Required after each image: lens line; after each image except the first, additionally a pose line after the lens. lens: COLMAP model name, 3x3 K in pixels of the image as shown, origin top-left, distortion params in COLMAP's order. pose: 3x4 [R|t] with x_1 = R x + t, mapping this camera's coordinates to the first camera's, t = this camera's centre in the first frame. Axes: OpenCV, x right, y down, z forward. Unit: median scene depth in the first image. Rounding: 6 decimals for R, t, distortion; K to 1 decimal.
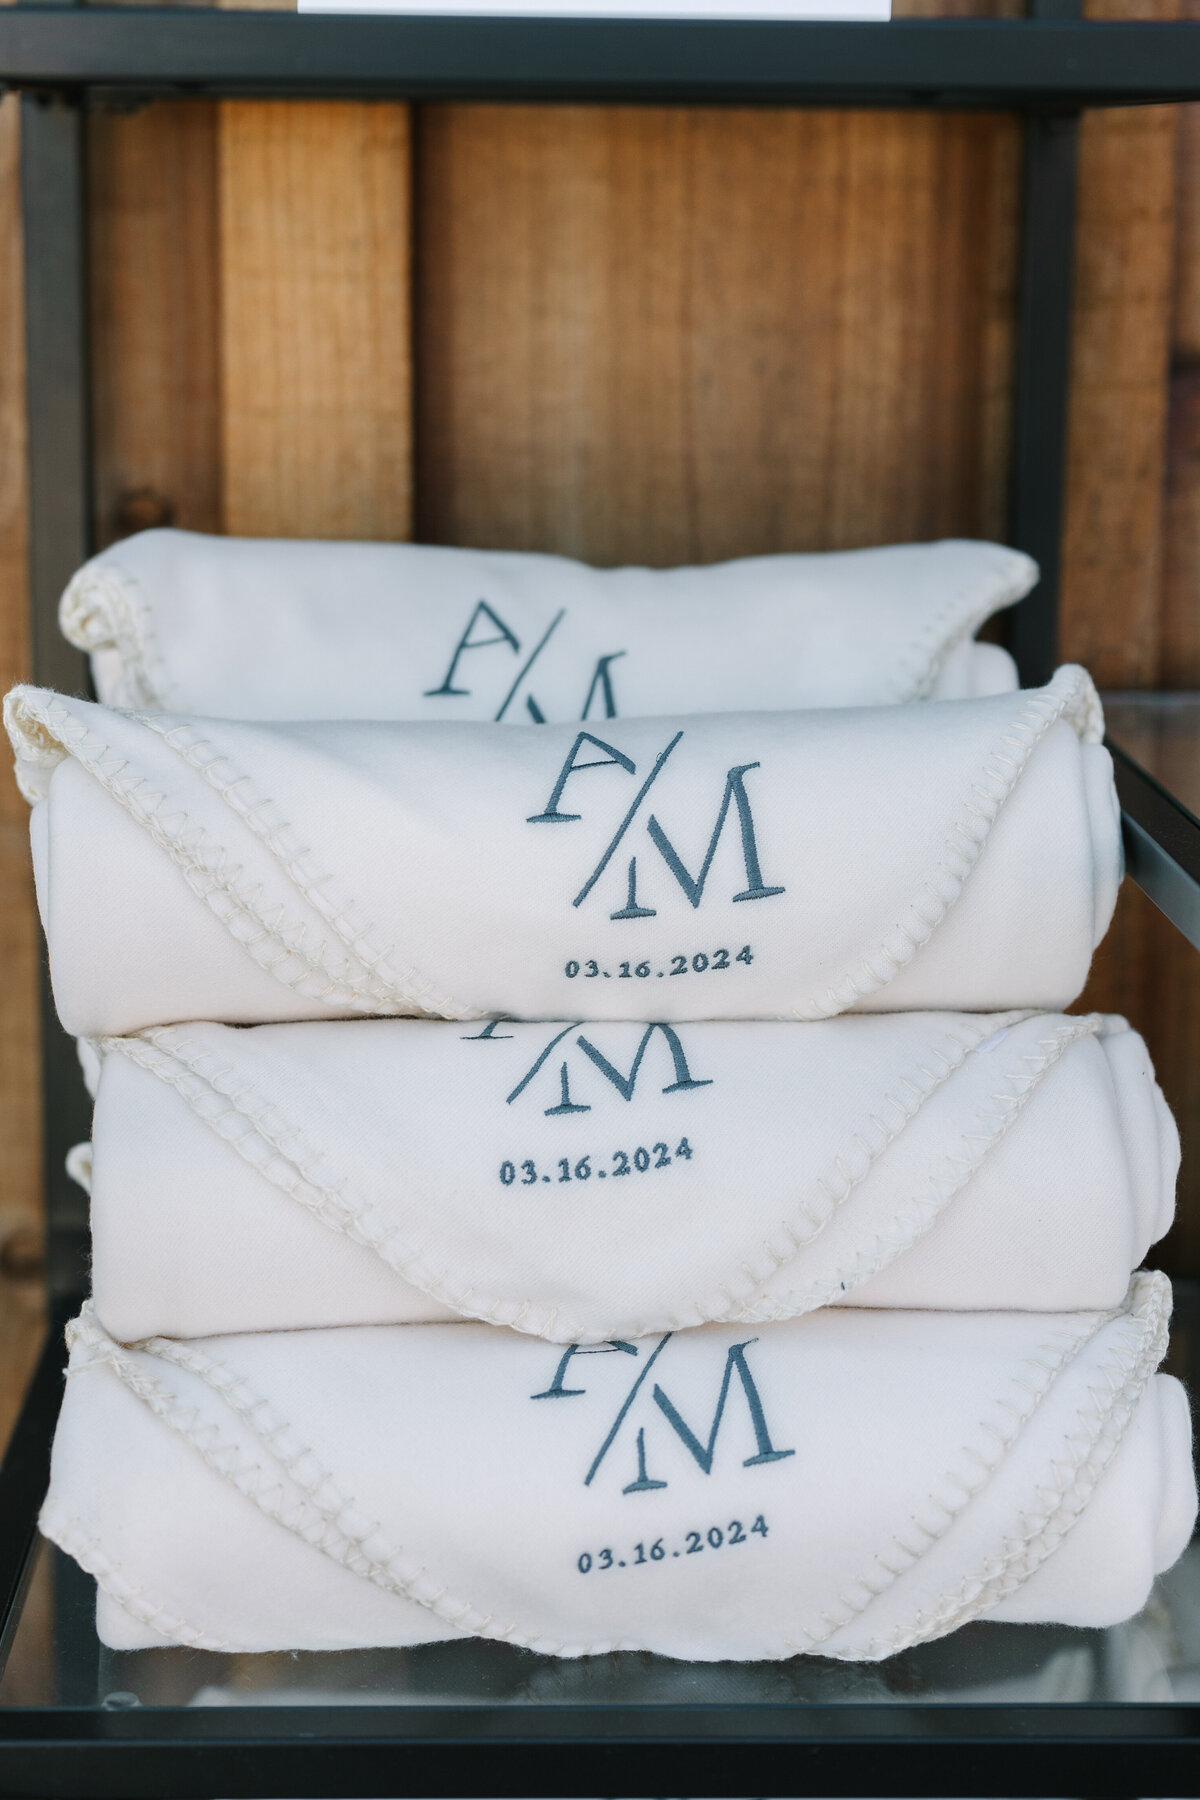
lens RADIAL K [[2398.8, 0, 493.4], [0, 2398.8, 894.7], [0, 0, 1]] dist [-0.016376, -0.081367]
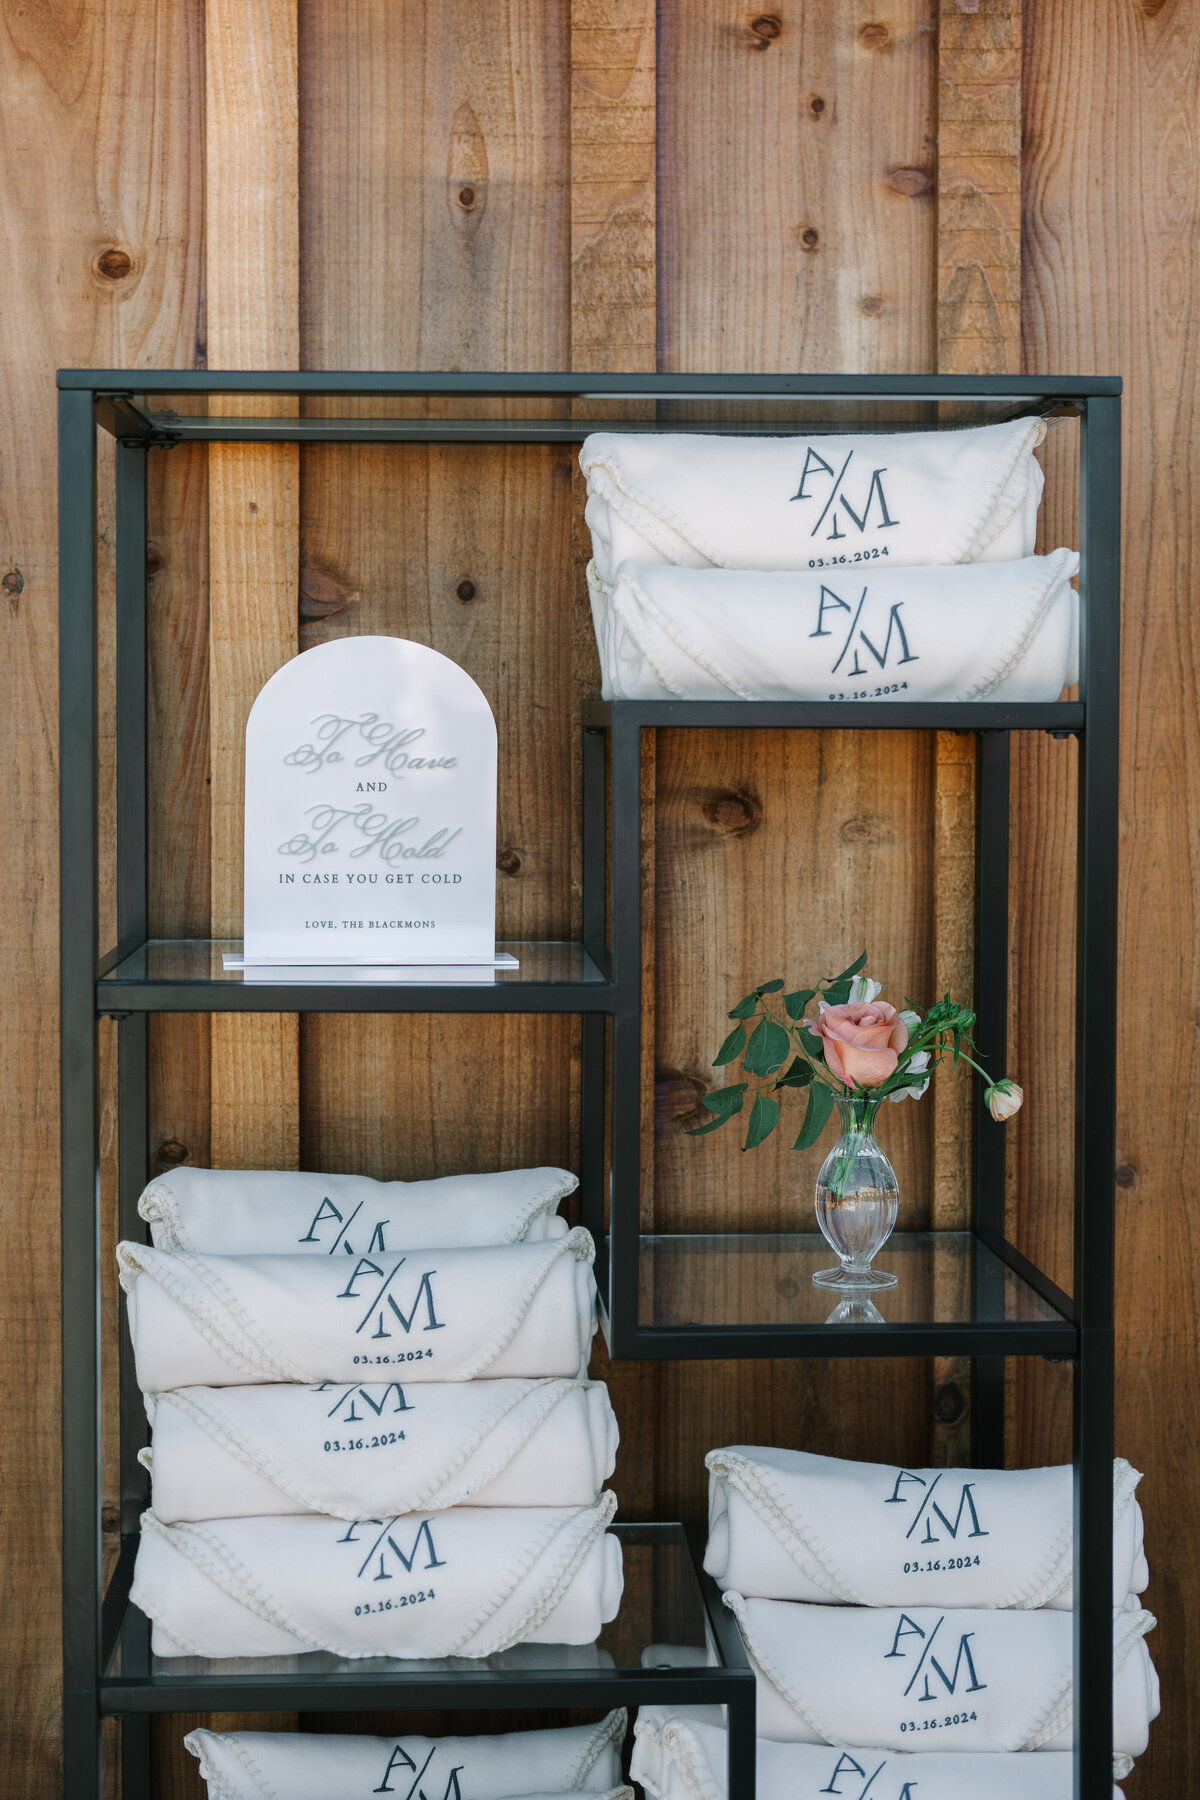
lens RADIAL K [[2398.8, 0, 493.4], [0, 2398.8, 894.7], [0, 0, 1]] dist [-0.016376, -0.081367]
pose [[0.999902, -0.008981, 0.010716, 0.147362], [0.010948, 0.979627, -0.200529, 0.057223], [-0.008697, 0.200626, 0.979629, -1.418681]]
